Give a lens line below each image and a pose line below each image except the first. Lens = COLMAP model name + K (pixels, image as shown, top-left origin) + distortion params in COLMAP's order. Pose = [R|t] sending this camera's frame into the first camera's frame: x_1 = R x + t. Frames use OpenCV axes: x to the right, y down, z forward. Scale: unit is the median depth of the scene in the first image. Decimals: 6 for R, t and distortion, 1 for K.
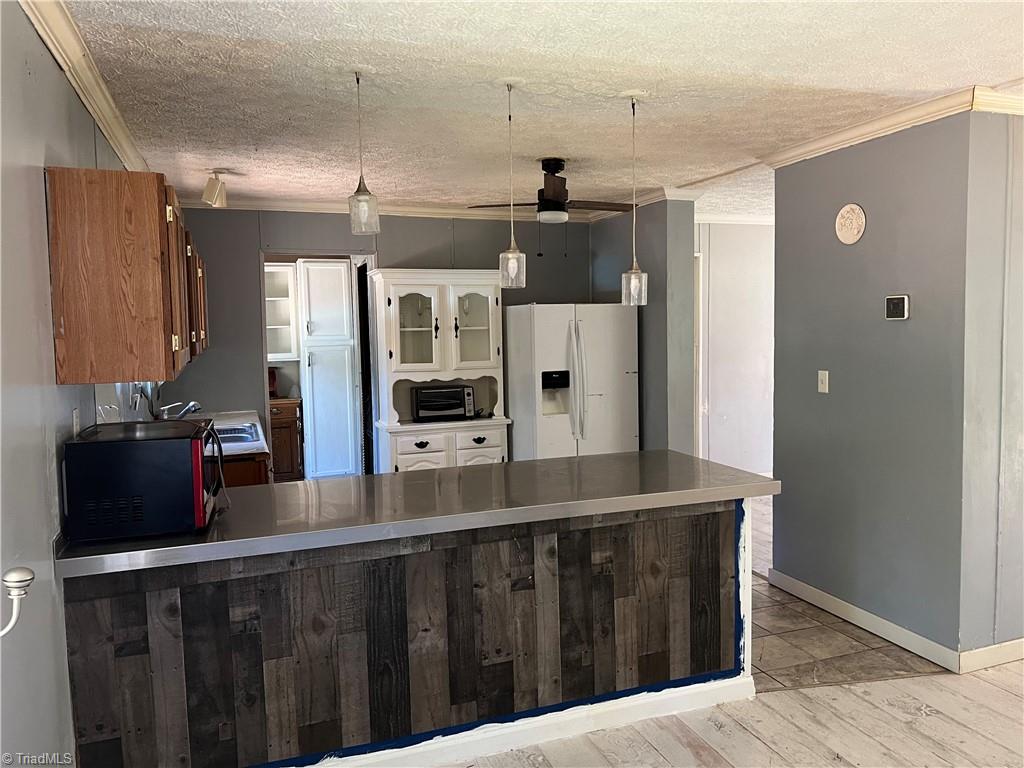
lens RADIAL K [[773.6, 0, 512.0], [0, 773.6, 384.0], [0, 0, 1]] dist [0.074275, -0.078640]
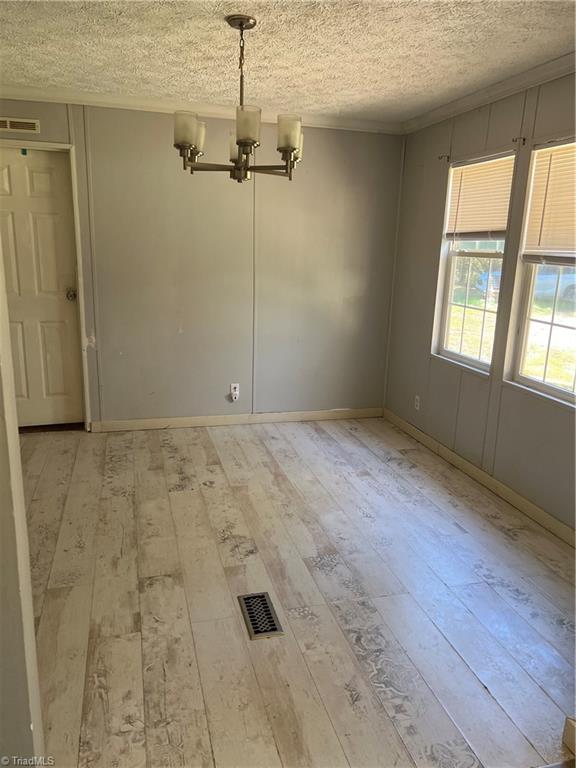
lens RADIAL K [[580.2, 0, 287.4], [0, 580.2, 394.6], [0, 0, 1]] dist [0.074275, -0.078640]
pose [[0.995723, 0.066451, -0.064183, 0.612139], [-0.054301, 0.983012, 0.175327, -0.042269], [0.074744, -0.171092, 0.982416, 0.463543]]
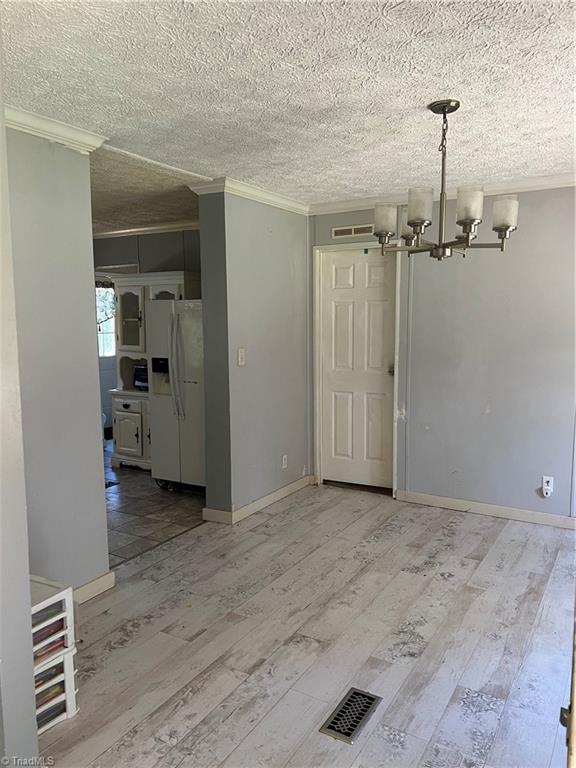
lens RADIAL K [[580.2, 0, 287.4], [0, 580.2, 394.6], [0, 0, 1]] dist [0.074275, -0.078640]
pose [[0.629272, 0.117308, -0.768281, 0.825097], [-0.066854, 0.993049, 0.096870, -0.057589], [0.774304, -0.009595, 0.632741, 0.570244]]
